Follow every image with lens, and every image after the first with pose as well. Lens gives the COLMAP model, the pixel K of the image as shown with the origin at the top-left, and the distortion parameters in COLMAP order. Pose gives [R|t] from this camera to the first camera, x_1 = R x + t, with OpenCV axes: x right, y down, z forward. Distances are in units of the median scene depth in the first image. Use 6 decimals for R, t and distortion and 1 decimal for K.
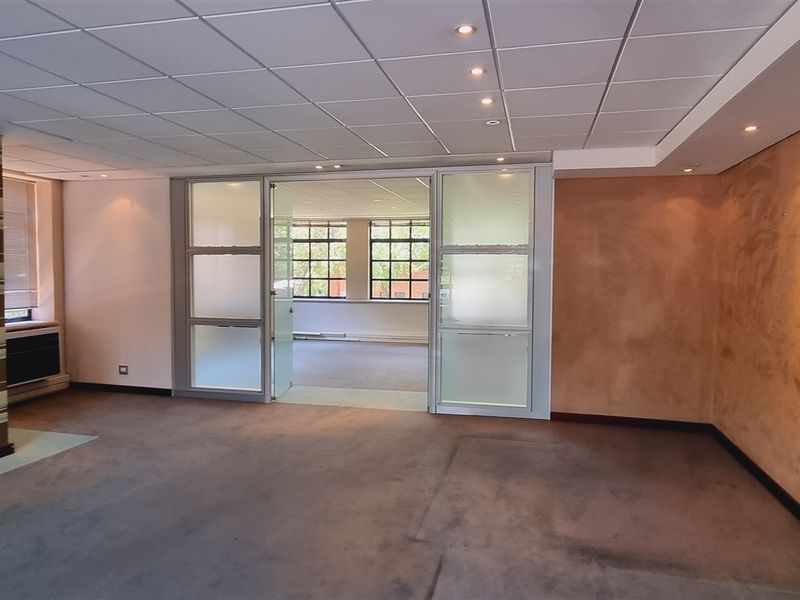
lens RADIAL K [[539.9, 0, 405.4], [0, 539.9, 294.2], [0, 0, 1]] dist [-0.002658, 0.000037]
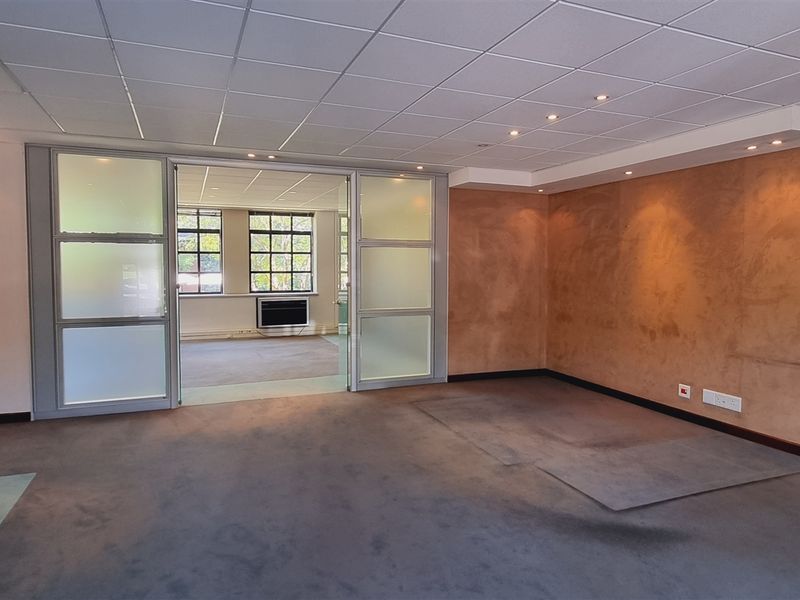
lens RADIAL K [[539.9, 0, 406.8], [0, 539.9, 302.9], [0, 0, 1]] dist [-0.002658, 0.000037]
pose [[0.813172, -0.043803, 0.580373, -0.541554], [0.027586, 0.998944, 0.036743, 0.002545], [-0.581370, -0.013868, 0.813521, 0.045704]]
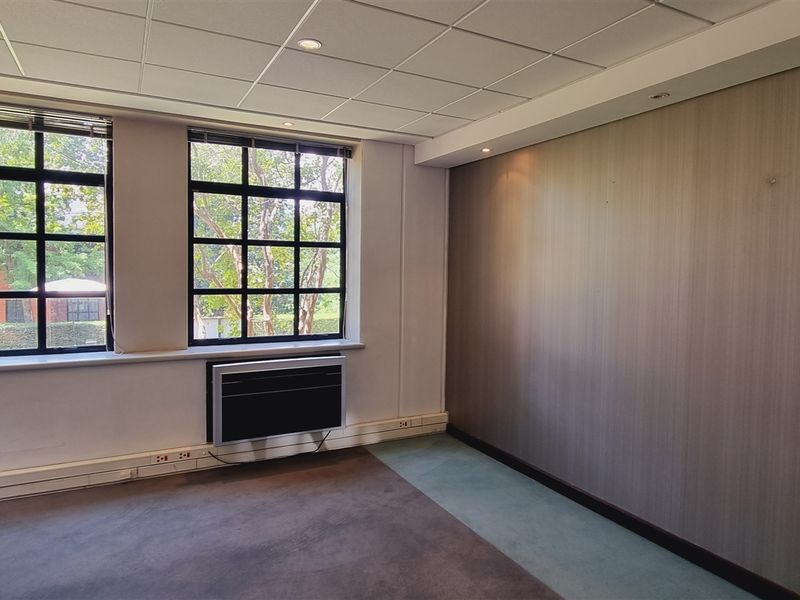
lens RADIAL K [[539.9, 0, 406.4], [0, 539.9, 300.1], [0, 0, 1]] dist [-0.002658, 0.000037]
pose [[0.746554, -0.046605, 0.663691, -0.268956], [0.002977, 0.997768, 0.066716, -0.059818], [-0.665318, -0.047831, 0.745026, 0.830344]]
